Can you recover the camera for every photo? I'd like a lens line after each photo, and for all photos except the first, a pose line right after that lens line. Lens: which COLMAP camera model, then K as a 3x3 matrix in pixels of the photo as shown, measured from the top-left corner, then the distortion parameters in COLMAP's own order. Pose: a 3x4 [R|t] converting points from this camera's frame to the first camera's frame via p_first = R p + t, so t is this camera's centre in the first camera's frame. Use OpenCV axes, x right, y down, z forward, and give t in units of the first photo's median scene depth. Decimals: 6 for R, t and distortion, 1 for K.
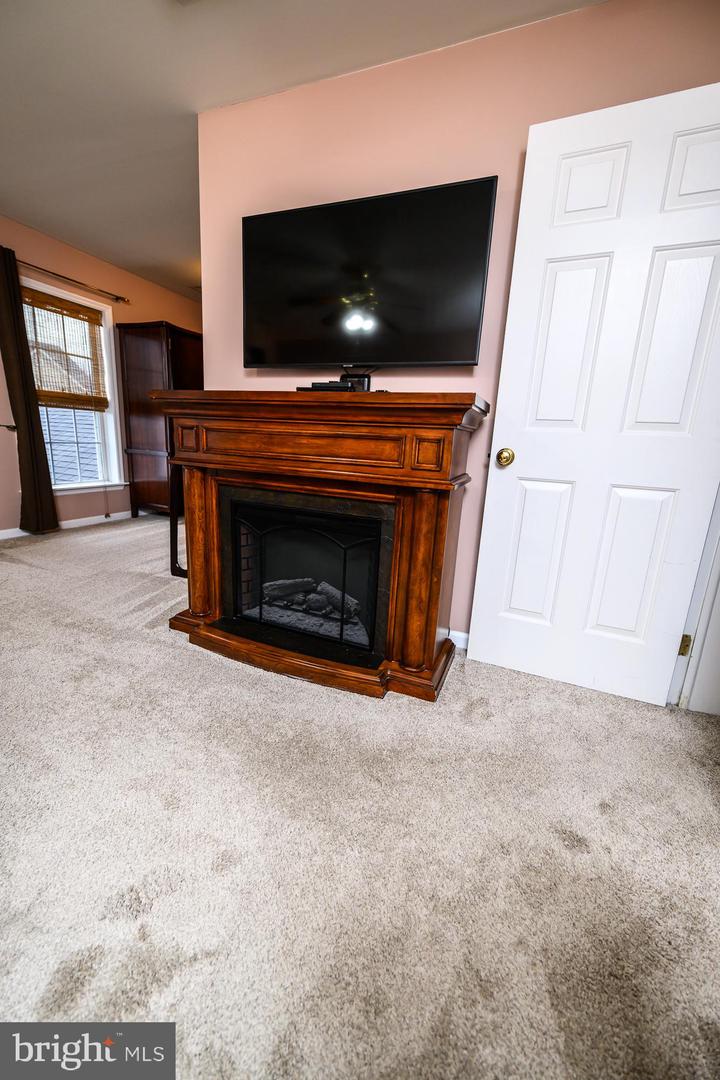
lens RADIAL K [[434.9, 0, 355.2], [0, 434.9, 542.5], [0, 0, 1]] dist [0.004556, -0.000132]
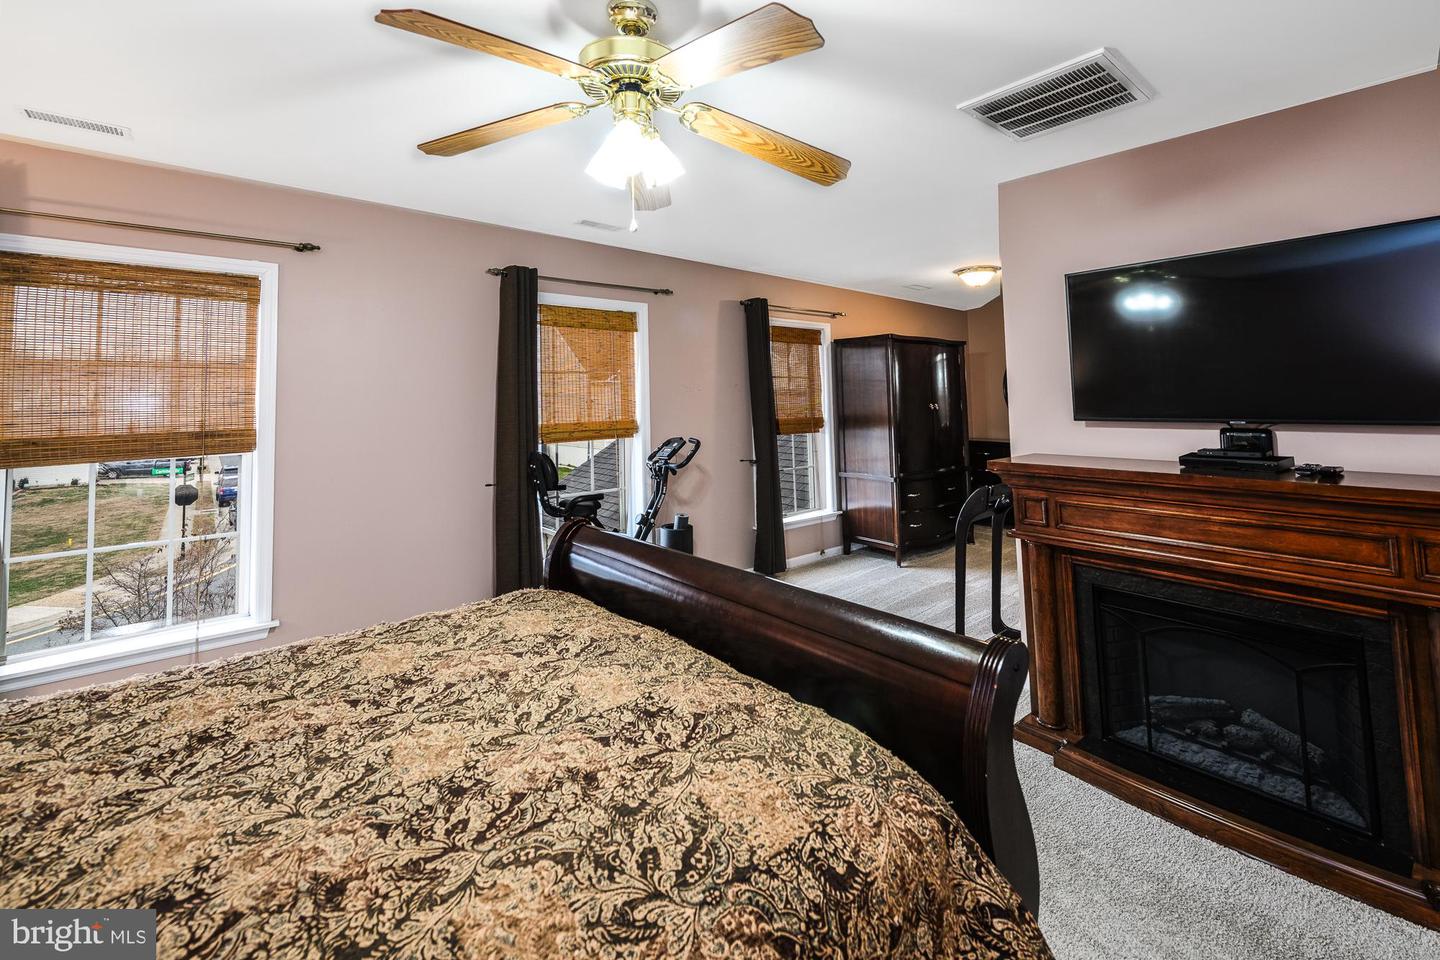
lens RADIAL K [[622.0, 0, 711.6], [0, 622.0, 352.7], [0, 0, 1]] dist [-0.002376, -0.000457]
pose [[0.878627, -0.103212, -0.466221, -0.317450], [-0.045262, 0.953963, -0.296488, -0.131941], [0.475359, 0.281604, 0.833506, -0.472686]]
